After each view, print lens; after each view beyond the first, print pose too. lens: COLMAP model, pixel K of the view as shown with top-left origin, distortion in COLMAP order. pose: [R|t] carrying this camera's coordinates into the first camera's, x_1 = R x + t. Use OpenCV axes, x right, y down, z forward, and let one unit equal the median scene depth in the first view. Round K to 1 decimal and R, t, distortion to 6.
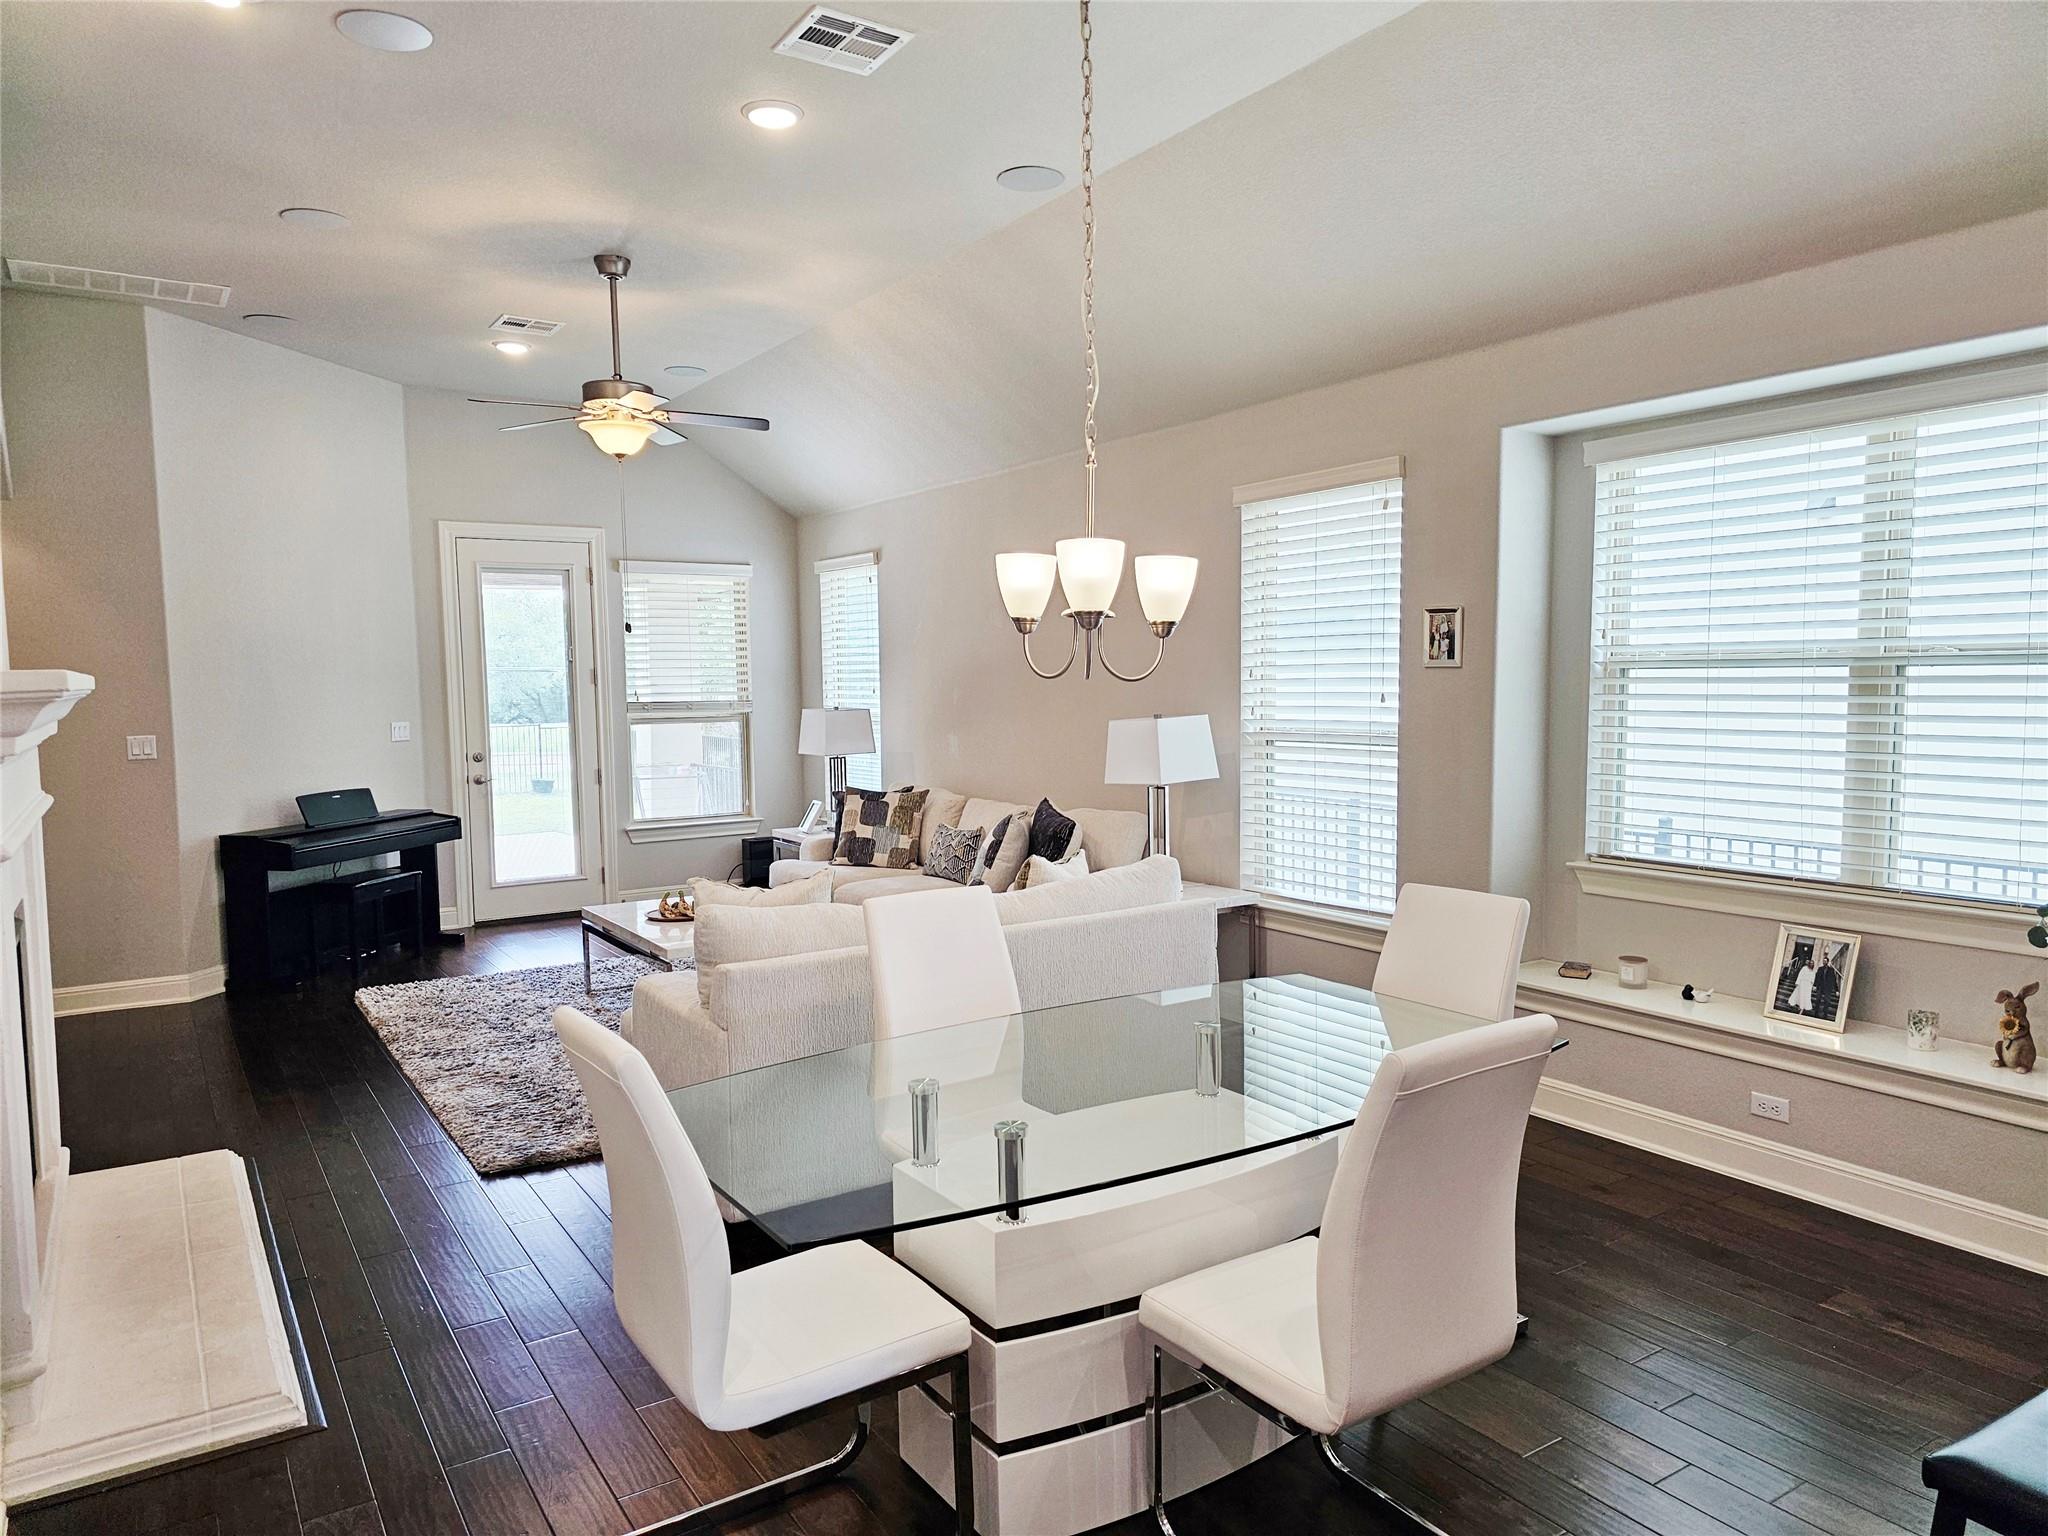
lens RADIAL K [[1369.6, 0, 1048.8], [0, 1369.6, 773.7], [0, 0, 1]] dist [0.061696, -0.054081]
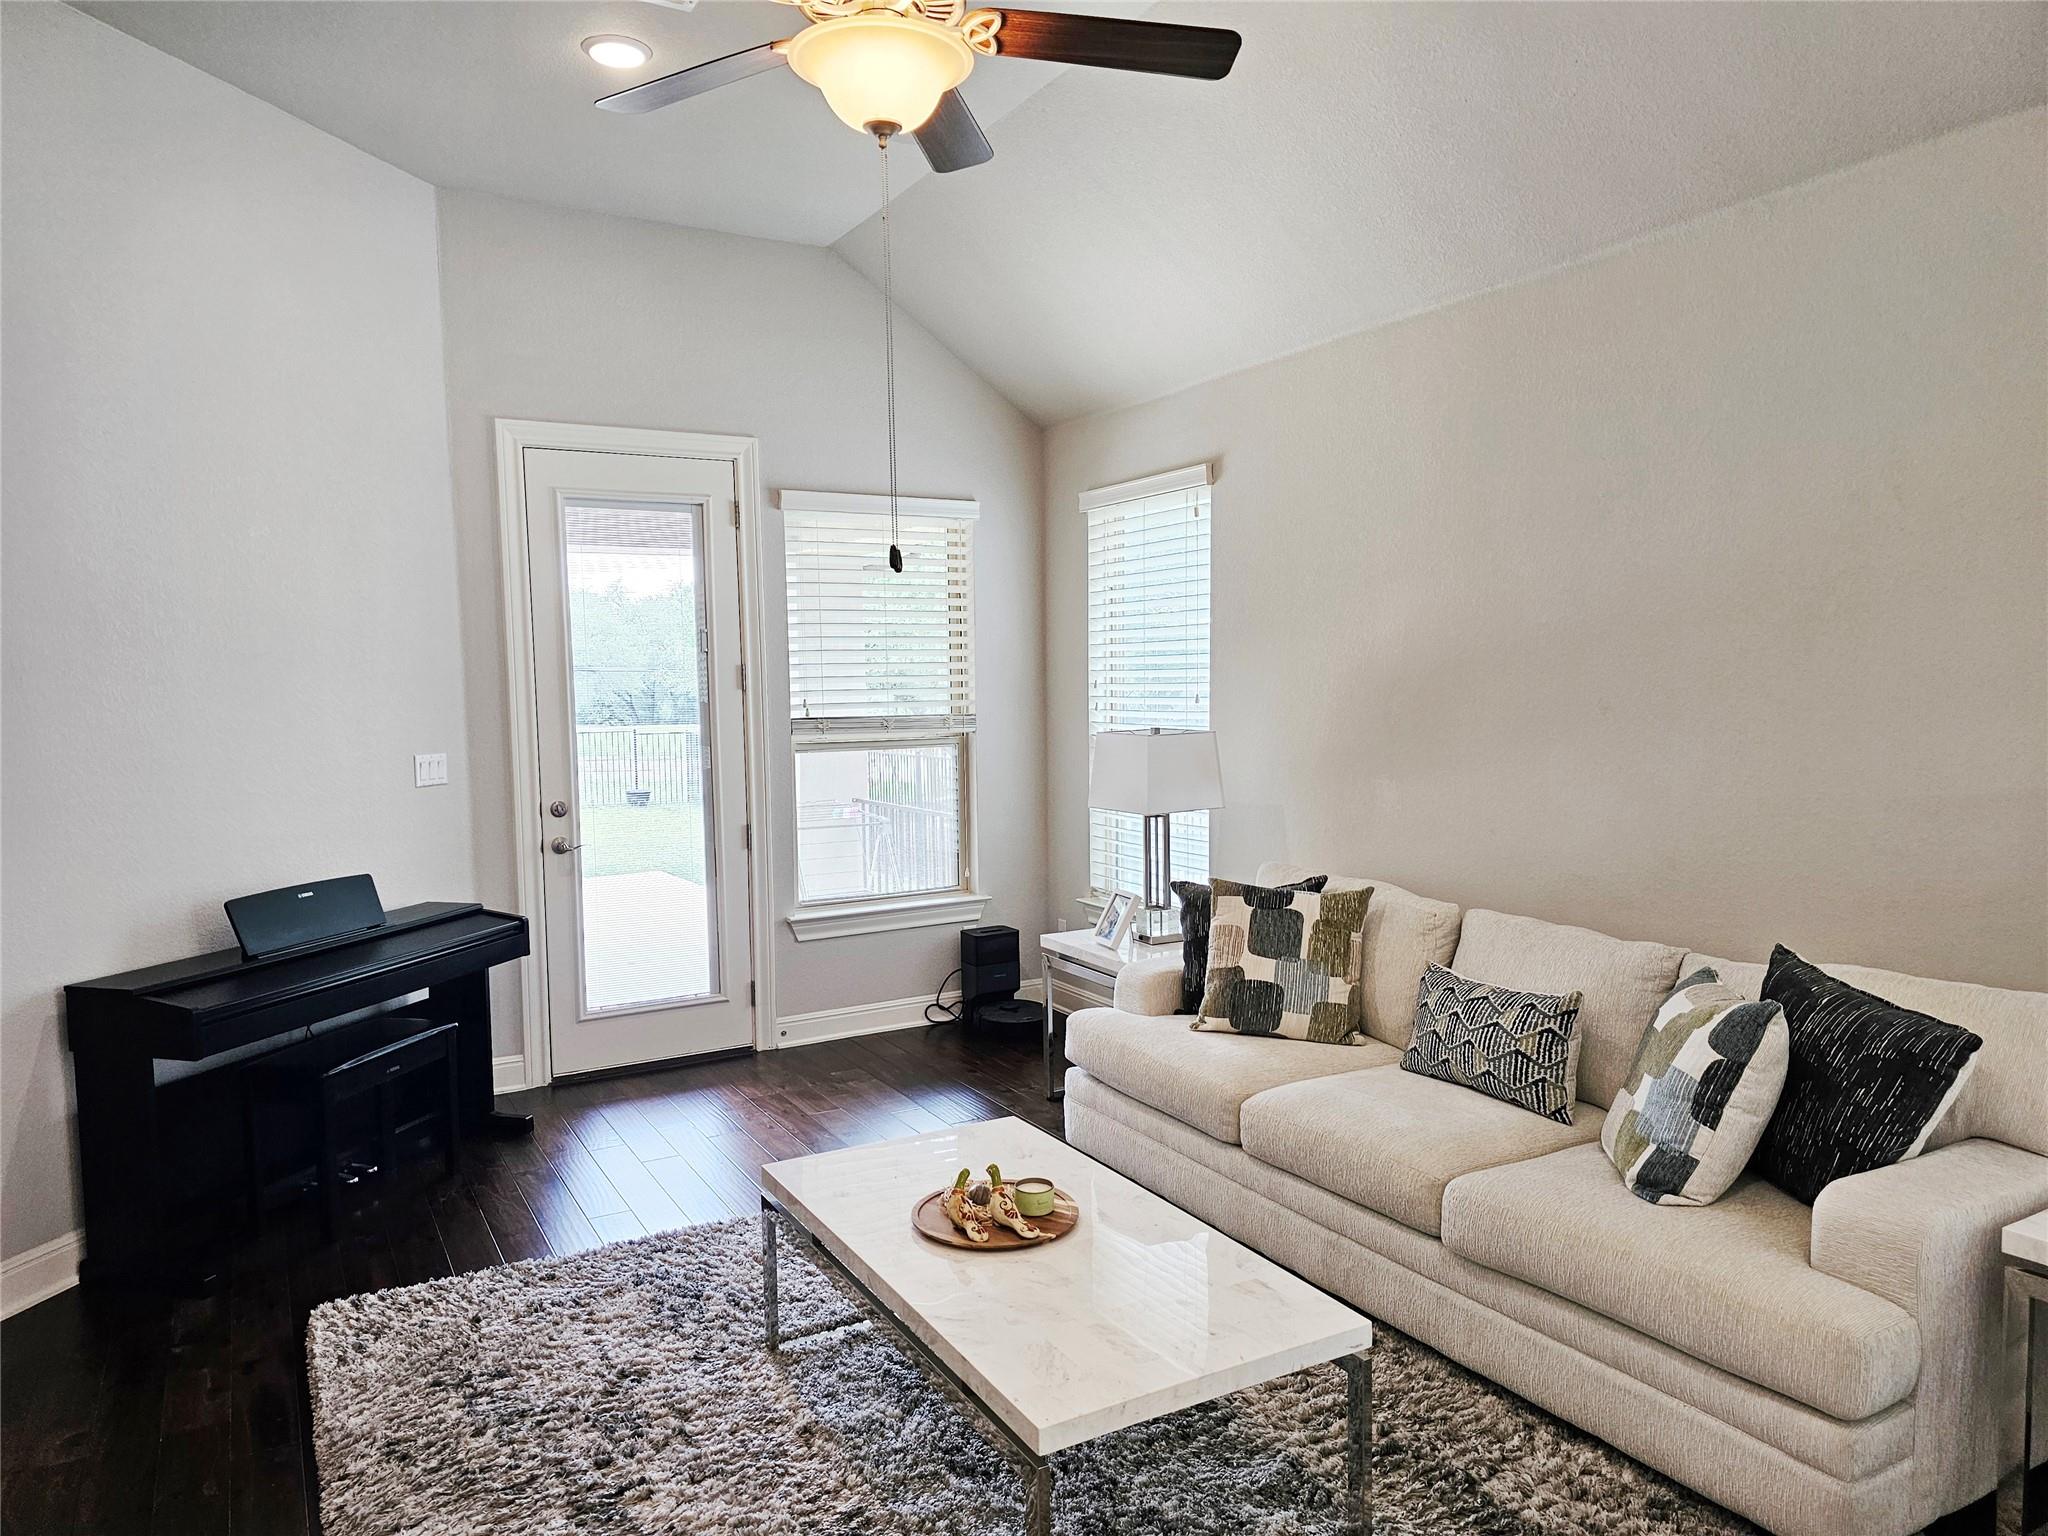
lens RADIAL K [[1369.6, 0, 1028.8], [0, 1369.6, 779.5], [0, 0, 1]] dist [0.061696, -0.054081]
pose [[0.997417, 0.004180, -0.071706, -0.203431], [-0.003873, 0.999983, 0.004420, -0.035880], [0.071723, -0.004131, 0.997416, 0.511064]]
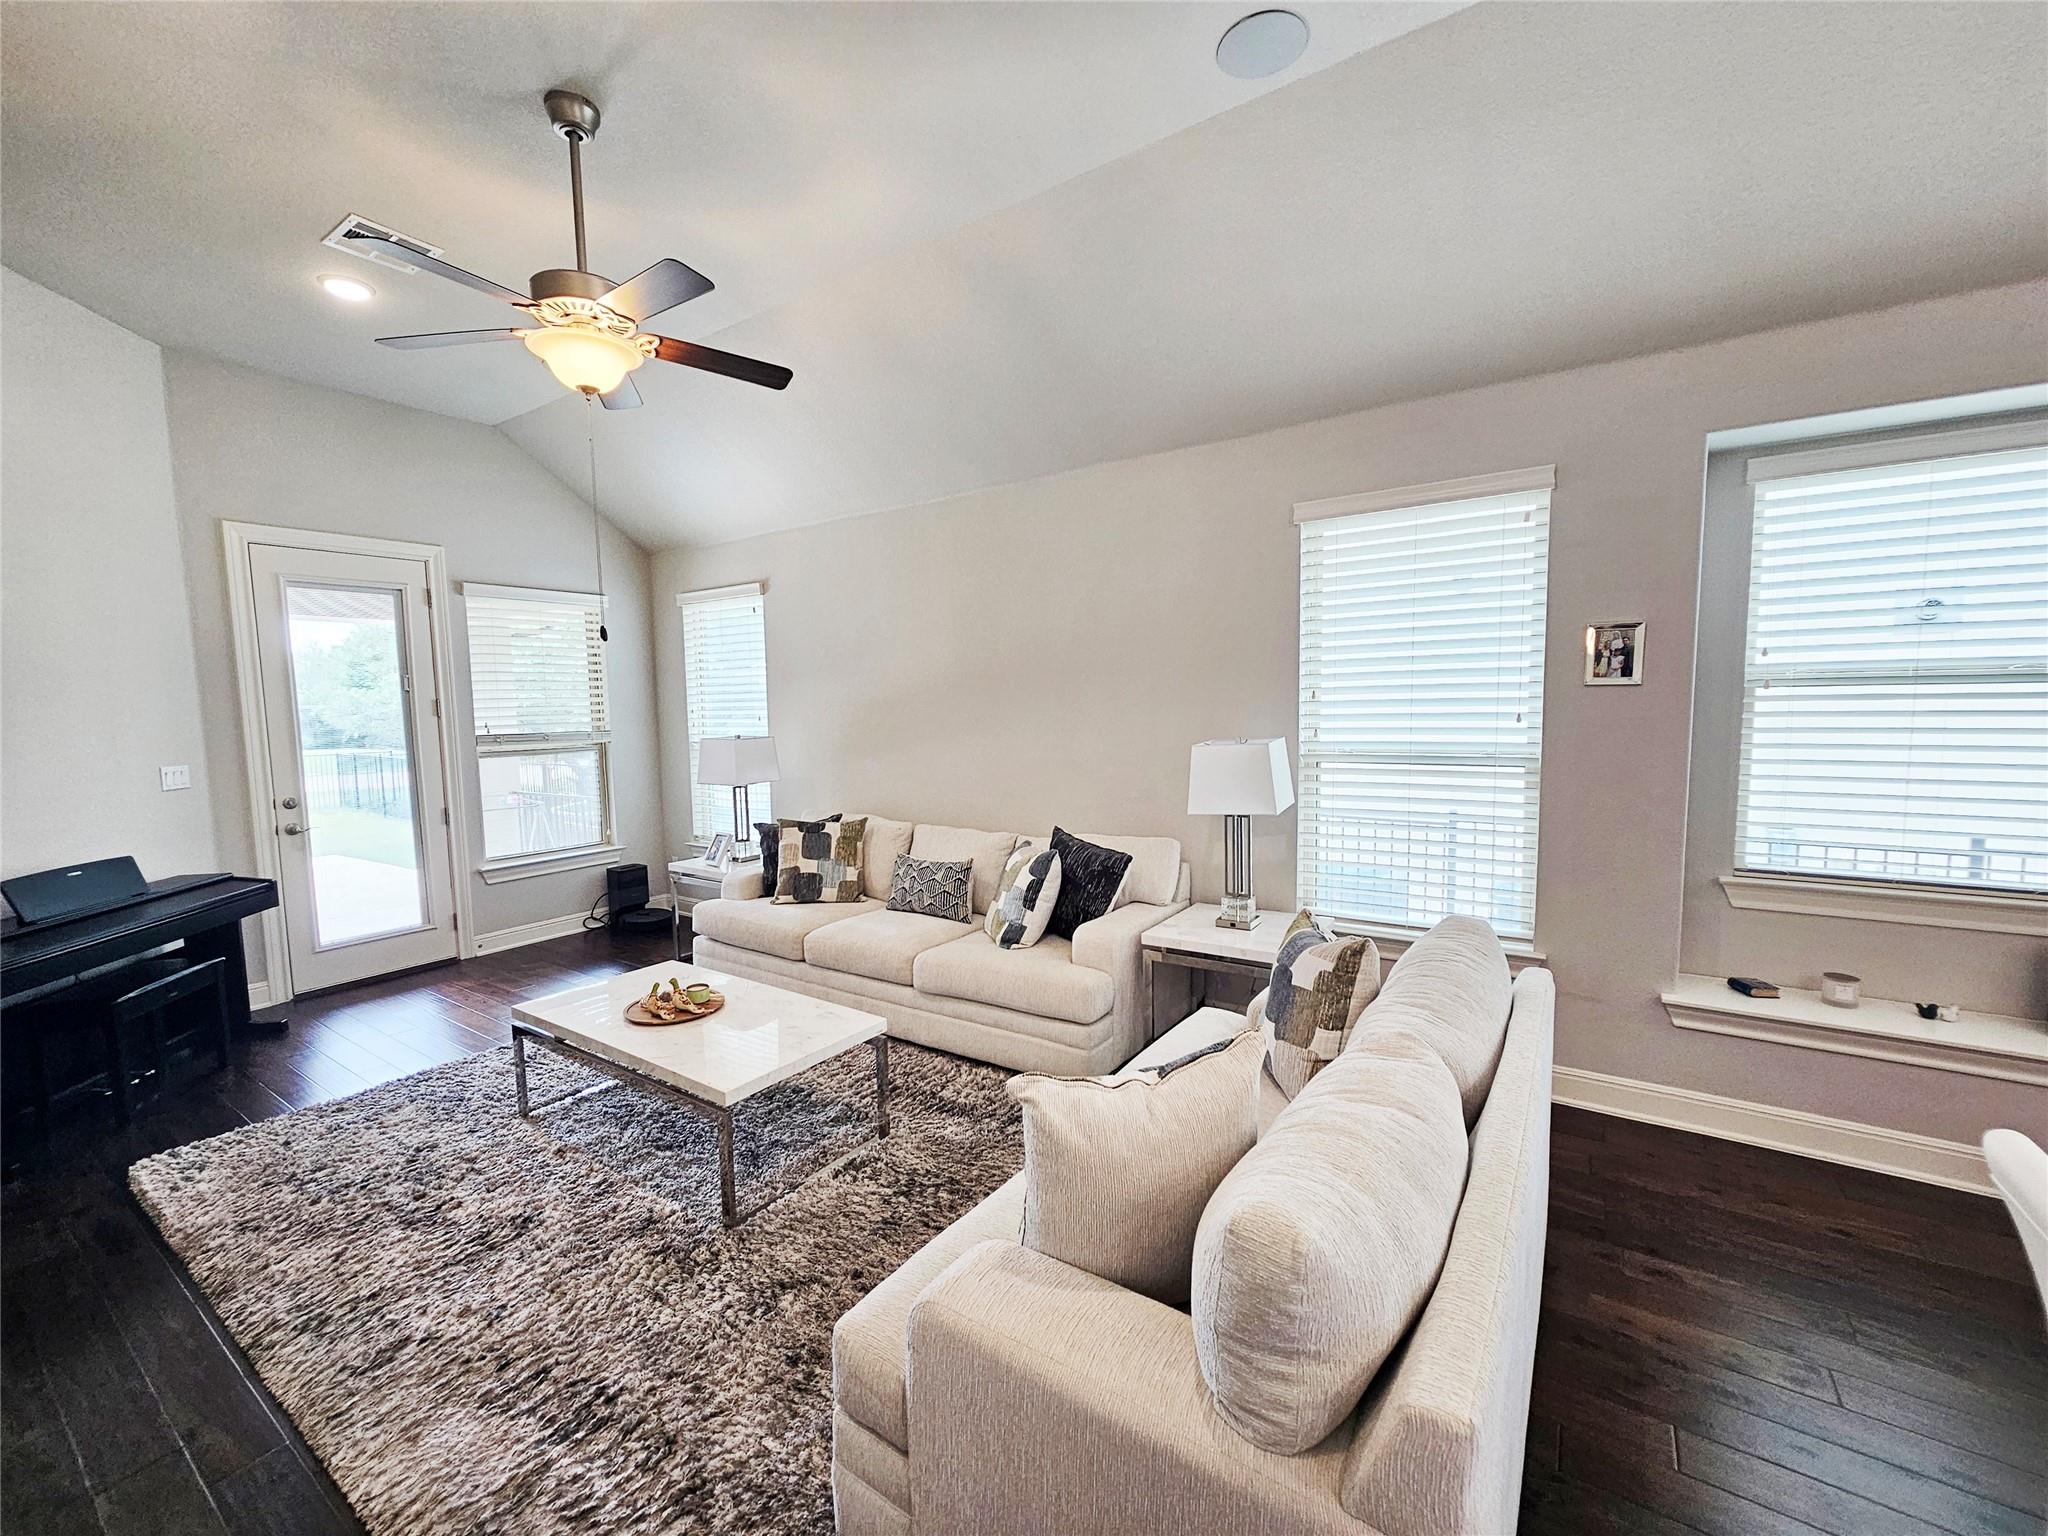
lens RADIAL K [[838.1, 0, 1015.5], [0, 838.1, 774.9], [0, 0, 1]] dist [-0.000097, 0.000843]
pose [[0.929736, -0.036628, 0.366401, -0.232326], [0.033957, 0.999329, 0.013736, -0.026820], [-0.366658, -0.000329, 0.930356, 0.443027]]
